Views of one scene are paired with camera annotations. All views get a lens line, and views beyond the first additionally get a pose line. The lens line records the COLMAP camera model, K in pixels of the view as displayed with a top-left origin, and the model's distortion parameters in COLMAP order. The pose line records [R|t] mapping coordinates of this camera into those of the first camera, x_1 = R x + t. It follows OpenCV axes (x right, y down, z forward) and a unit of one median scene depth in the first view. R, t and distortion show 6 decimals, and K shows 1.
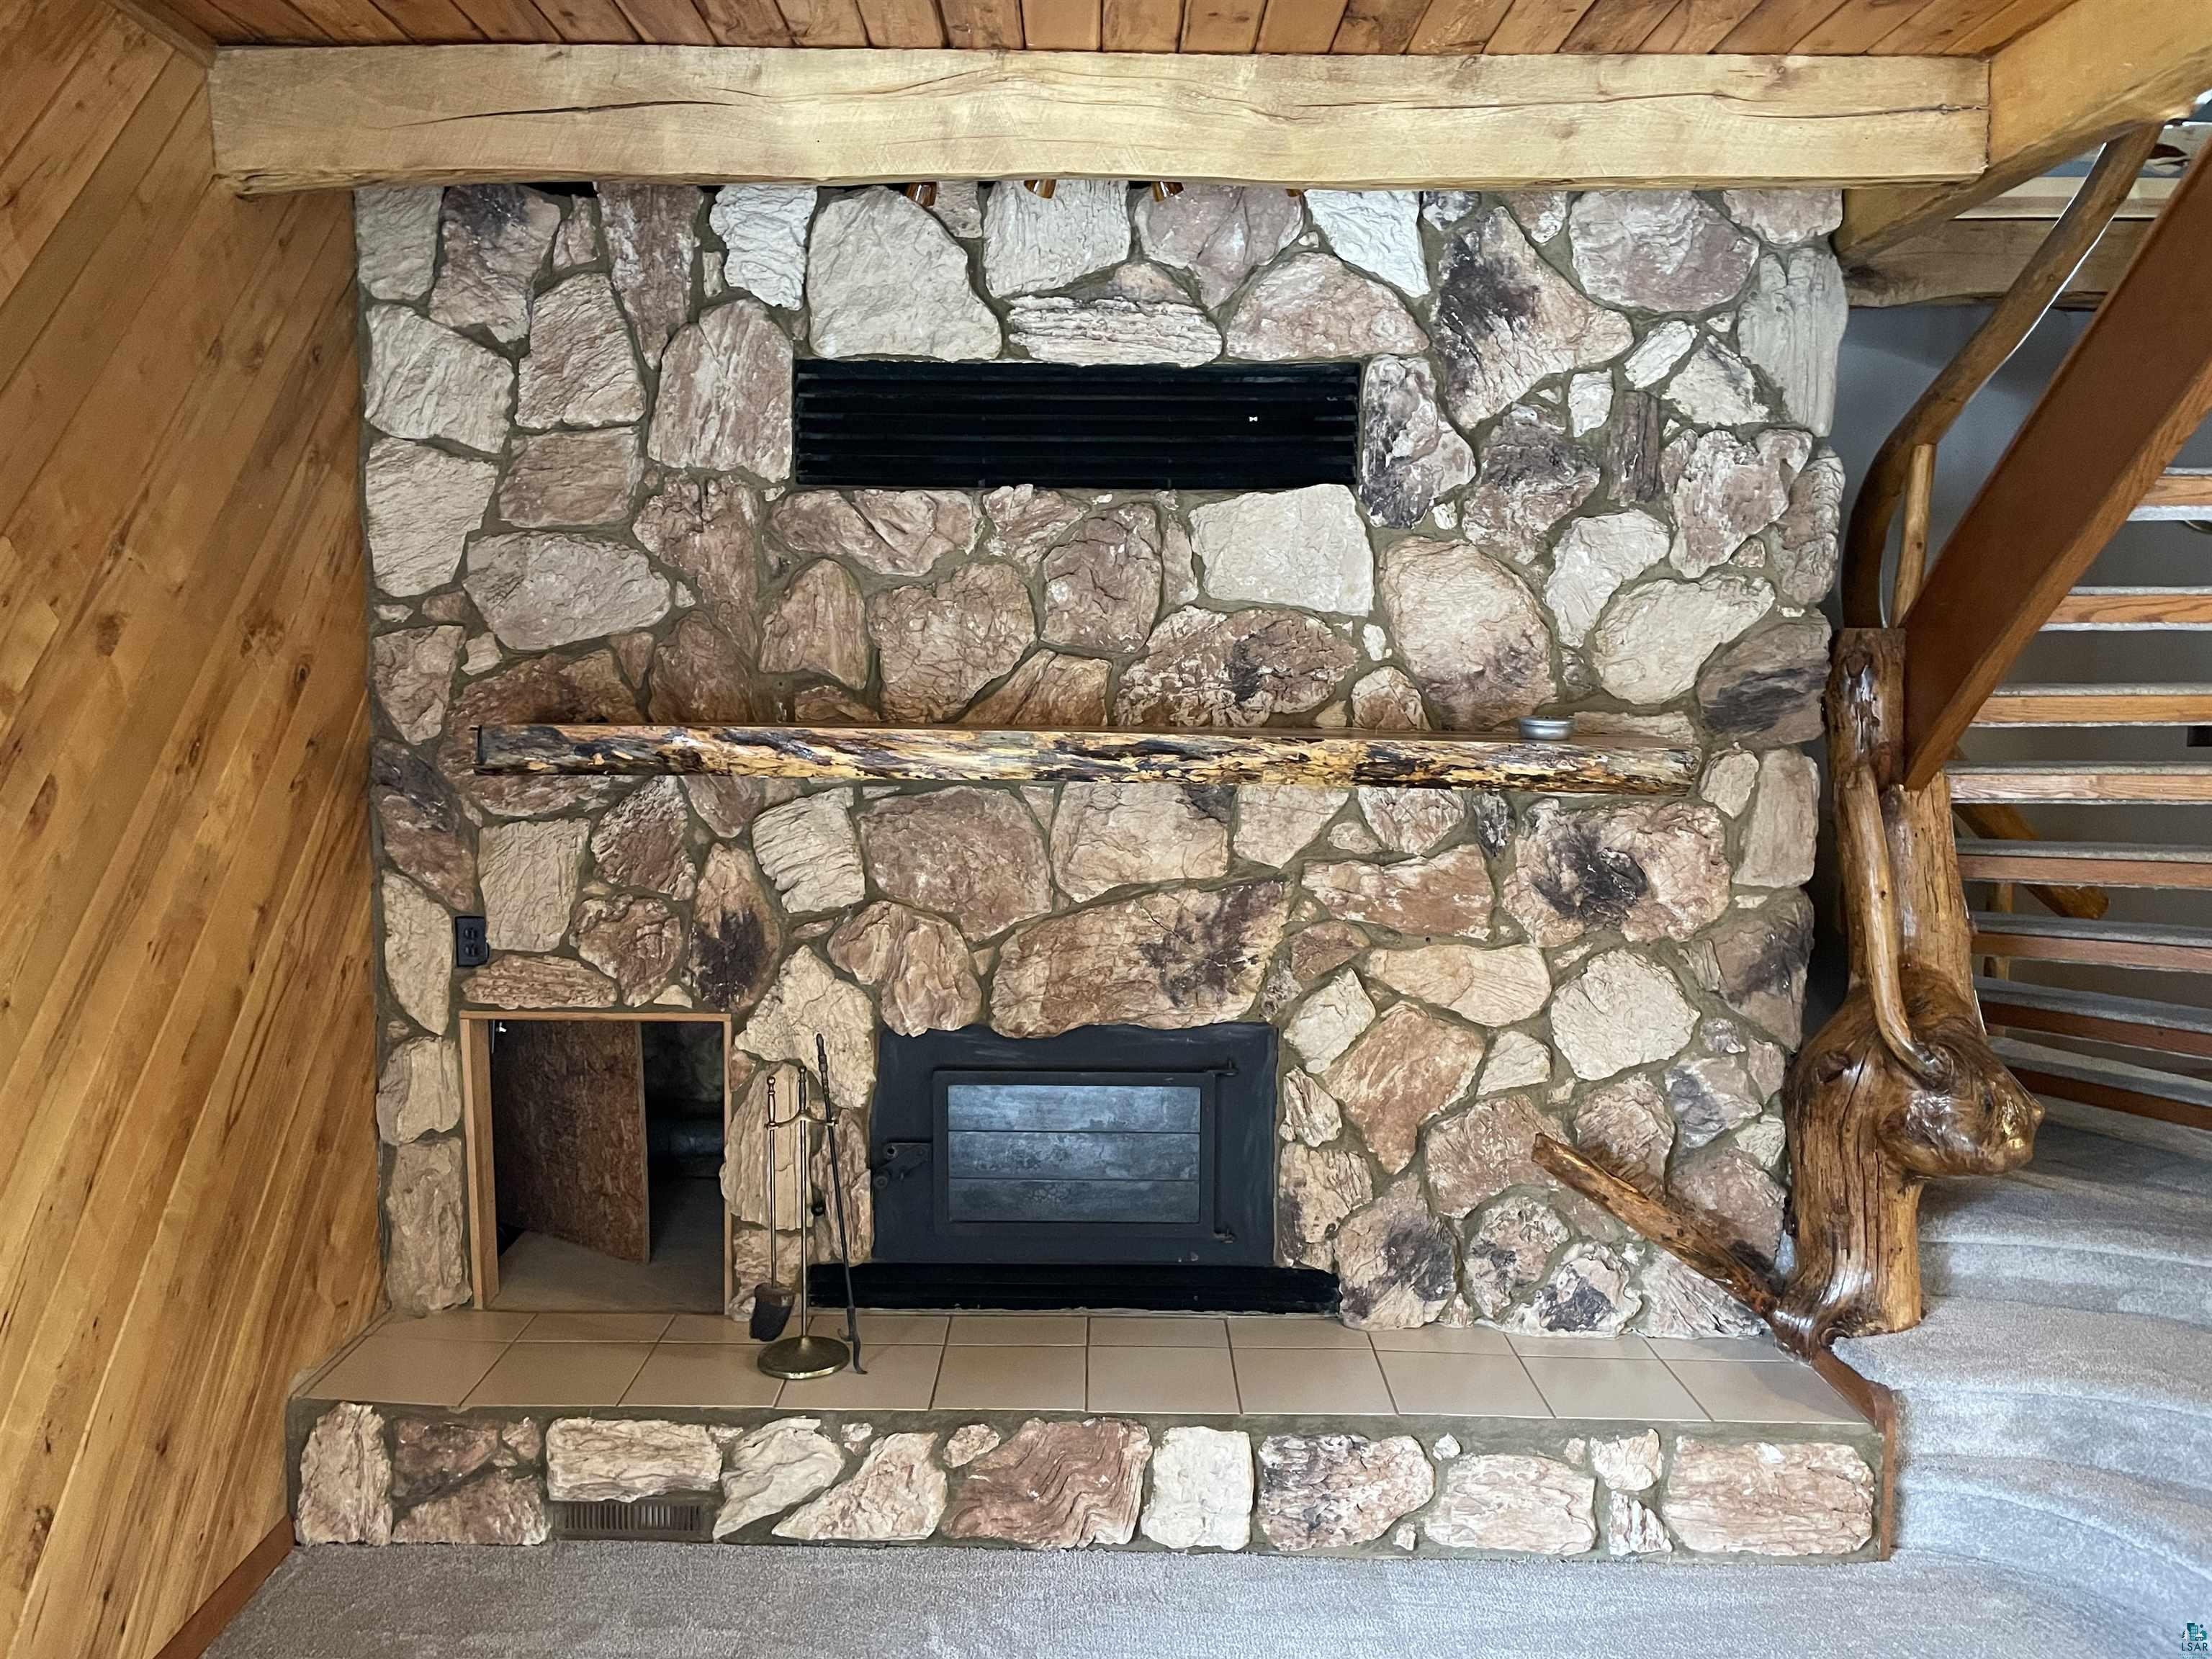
lens RADIAL K [[1677.5, 0, 1100.3], [0, 1677.5, 824.6], [0, 0, 1]] dist [0.085207, -0.121037]
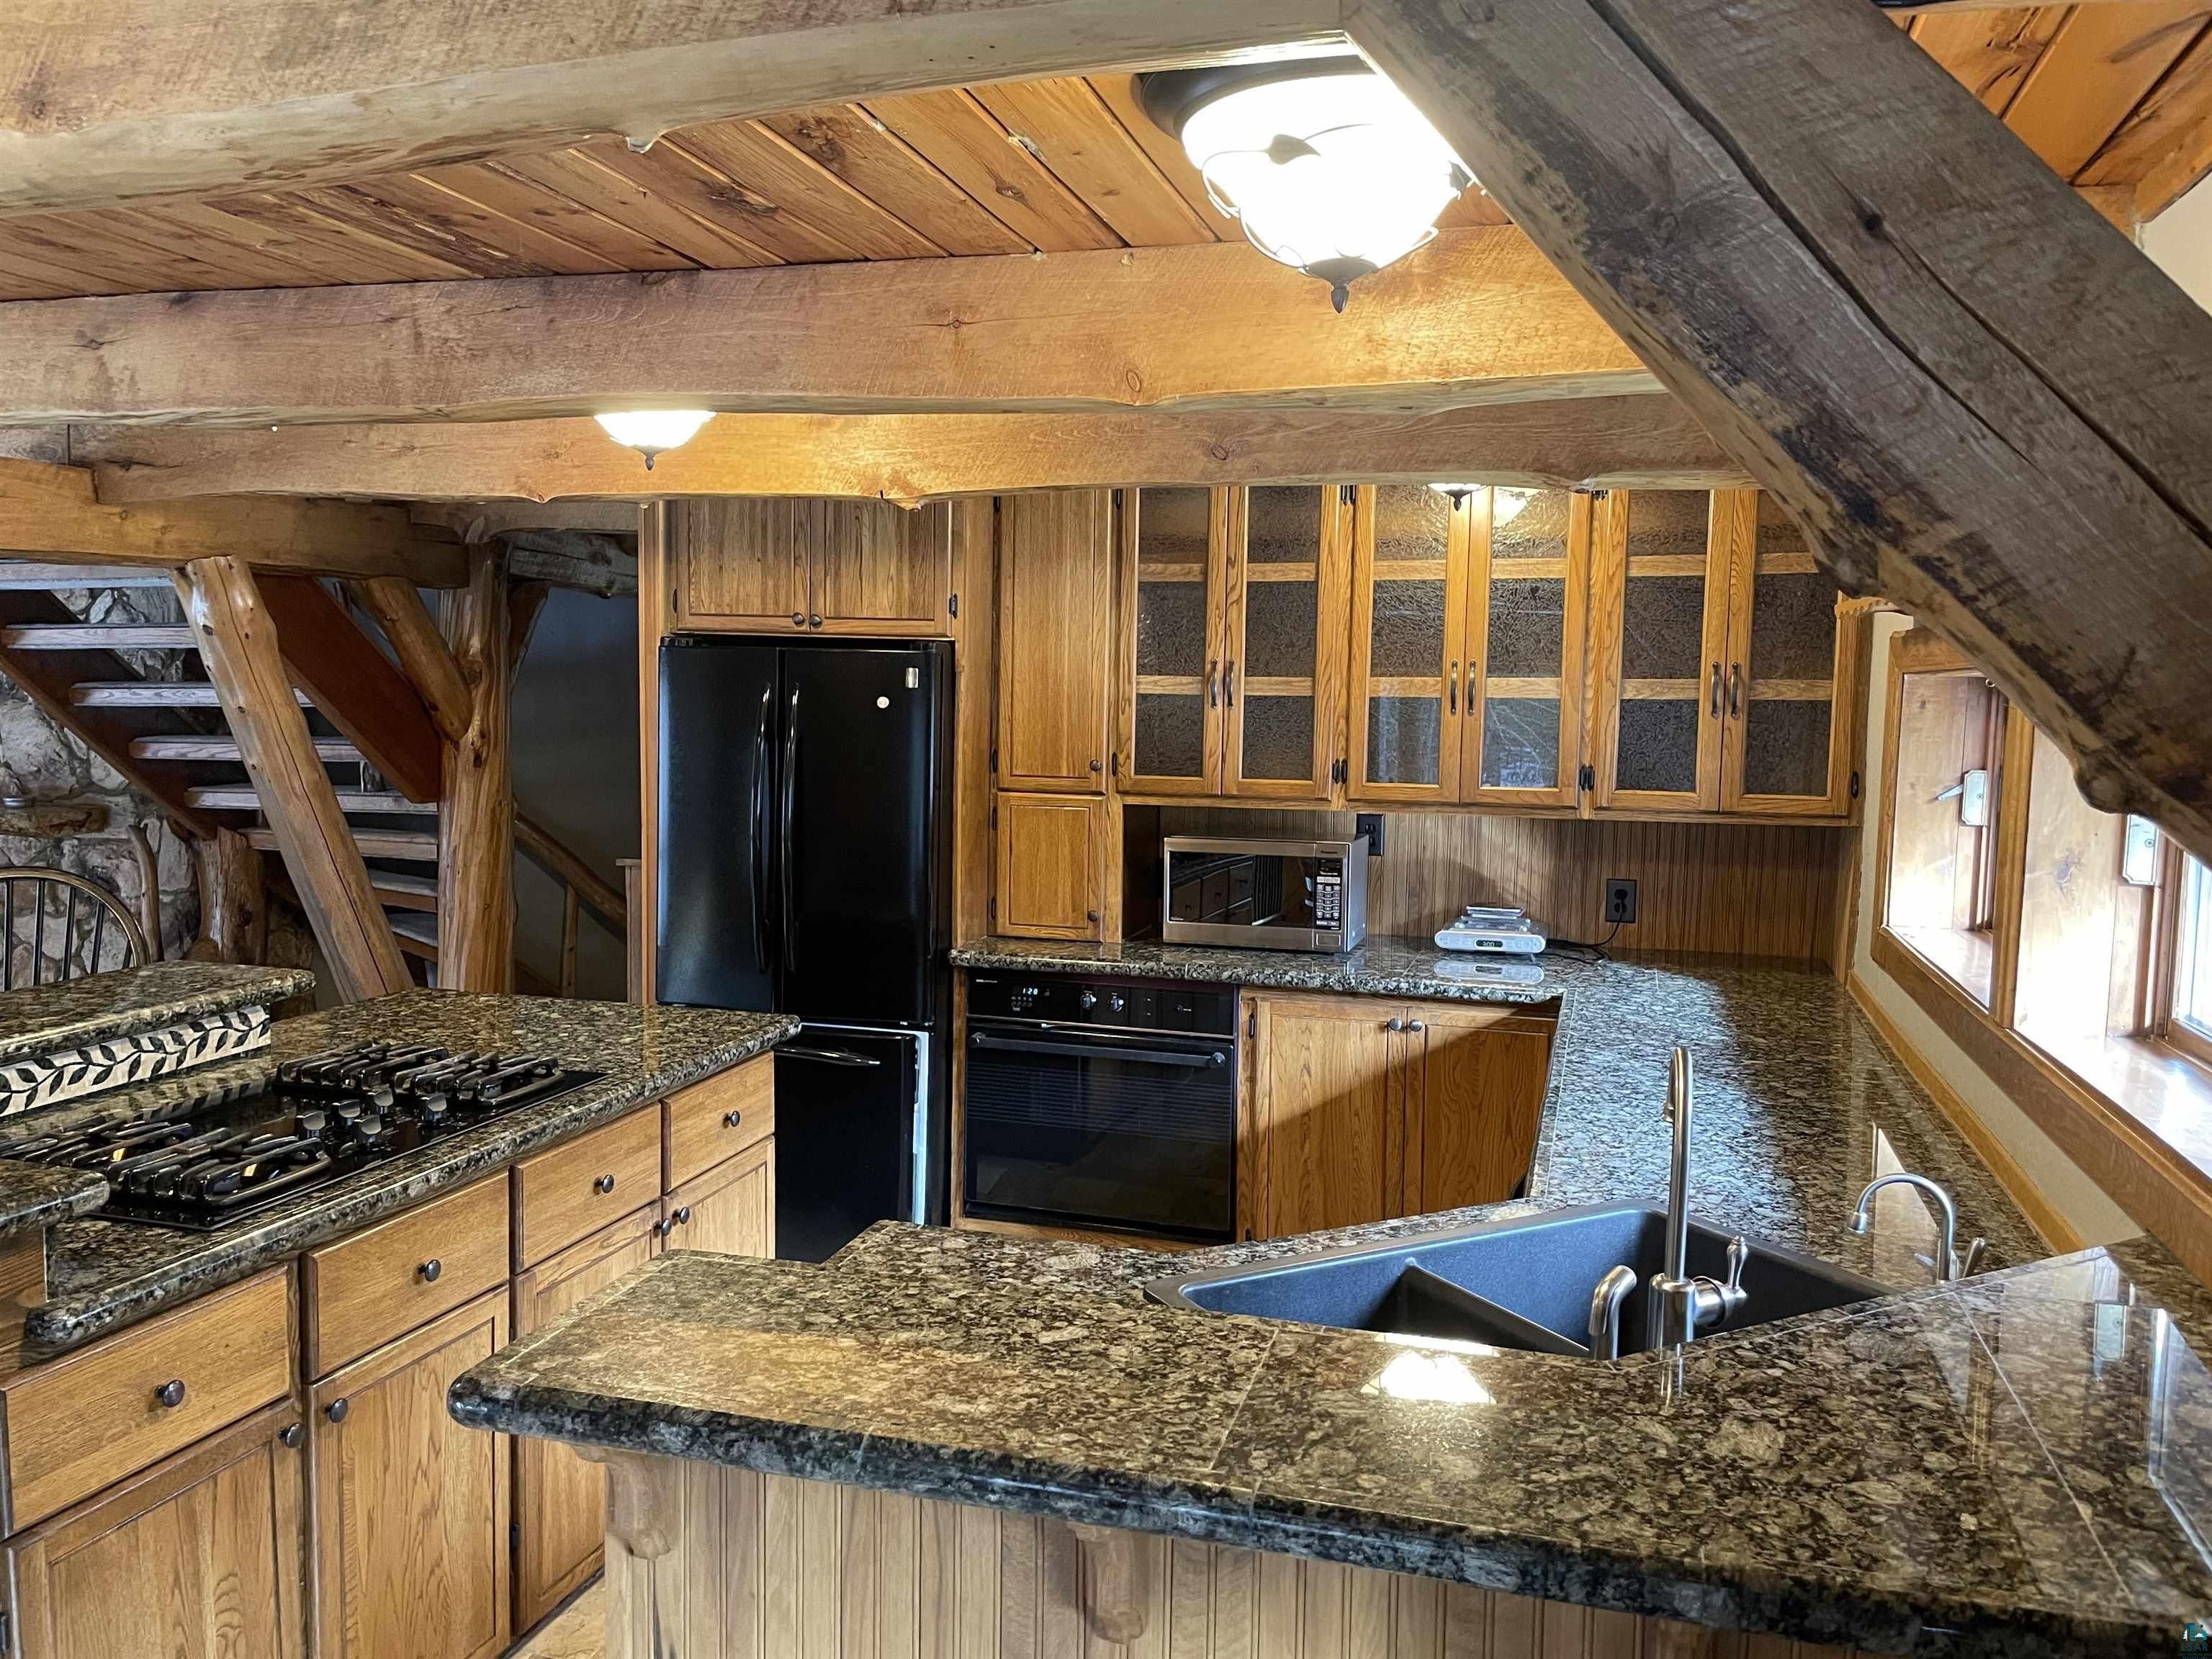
lens RADIAL K [[1677.5, 0, 1100.3], [0, 1677.5, 824.6], [0, 0, 1]] dist [0.085207, -0.121037]
pose [[0.955431, 0.031400, -0.293539, 1.915498], [-0.037190, 0.999208, -0.014161, -0.046124], [0.292862, 0.024446, 0.955842, -0.473728]]
